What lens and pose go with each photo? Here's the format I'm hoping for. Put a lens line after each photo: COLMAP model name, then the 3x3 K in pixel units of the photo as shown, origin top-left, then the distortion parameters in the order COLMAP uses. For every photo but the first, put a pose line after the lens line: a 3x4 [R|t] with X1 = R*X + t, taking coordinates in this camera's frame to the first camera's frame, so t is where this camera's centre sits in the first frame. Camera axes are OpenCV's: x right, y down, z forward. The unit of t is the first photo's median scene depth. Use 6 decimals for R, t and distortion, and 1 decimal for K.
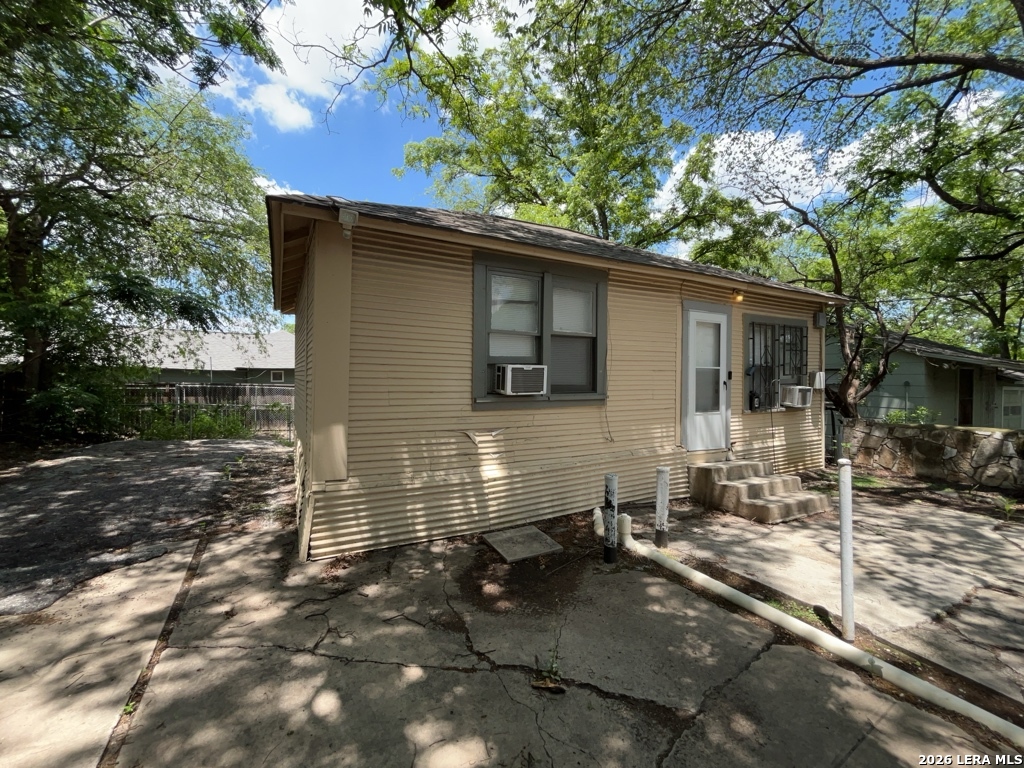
lens RADIAL K [[431.6, 0, 515.2], [0, 431.6, 384.0], [0, 0, 1]] dist [0.001502, 0.000602]
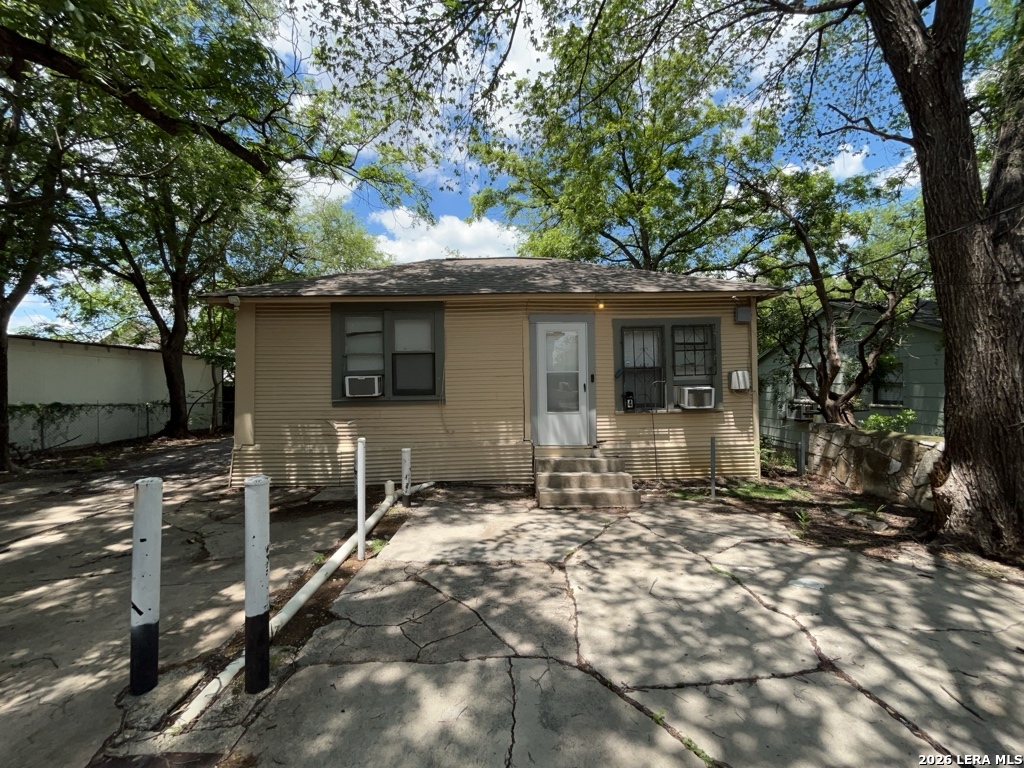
lens RADIAL K [[414.1, 0, 514.8], [0, 414.1, 384.5], [0, 0, 1]] dist [-0.001760, -0.000342]
pose [[0.890045, -0.016847, -0.455561, 0.861830], [0.013606, 0.999853, -0.010395, 0.004262], [0.455670, 0.003054, 0.890144, -0.011719]]
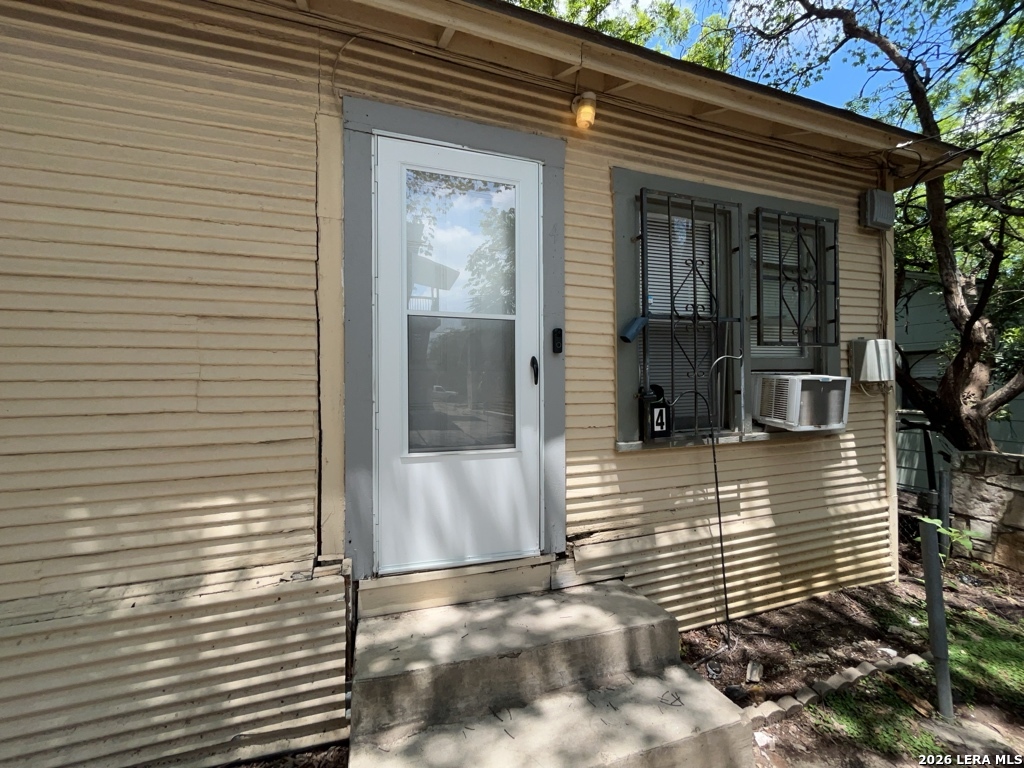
lens RADIAL K [[410.9, 0, 512.0], [0, 410.9, 384.0], [0, 0, 1]] dist [0.000591, -0.000009]
pose [[0.984607, -0.006880, -0.174648, 0.562321], [0.005110, 0.999931, -0.010584, 0.019053], [0.174708, 0.009529, 0.984574, 0.728771]]
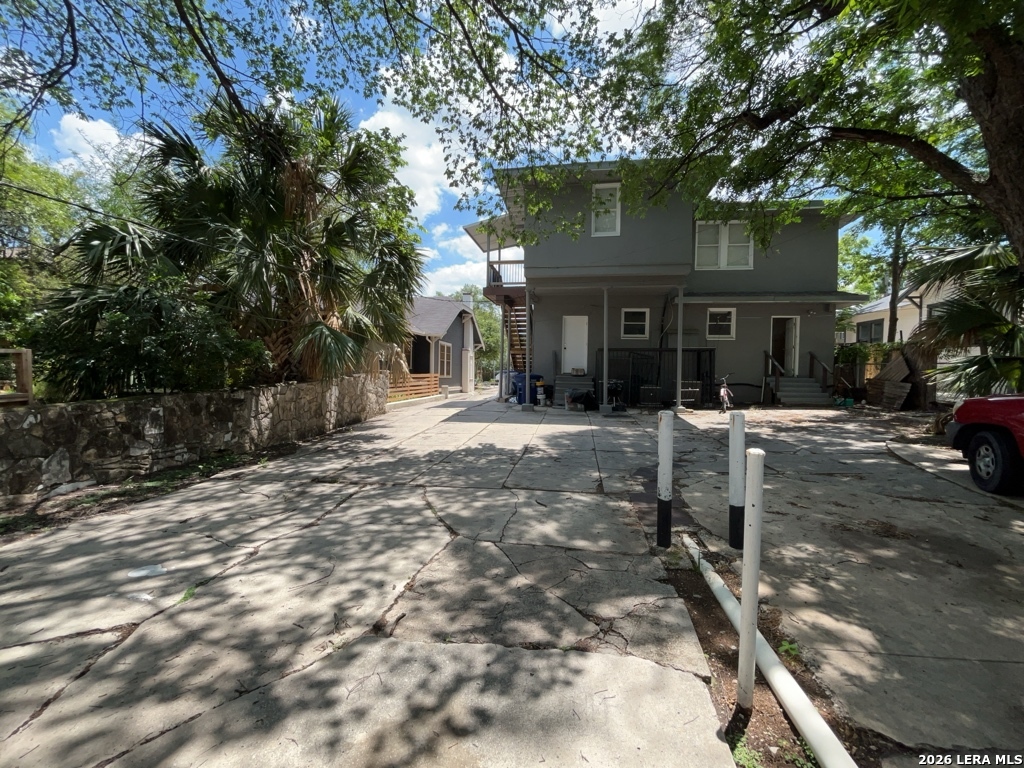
lens RADIAL K [[431.6, 0, 515.2], [0, 431.6, 384.0], [0, 0, 1]] dist [0.001502, 0.000602]
pose [[-0.798479, -0.031171, 0.601215, 0.301508], [-0.008073, 0.999123, 0.041078, 0.023006], [-0.601969, 0.027947, -0.798030, 0.800453]]
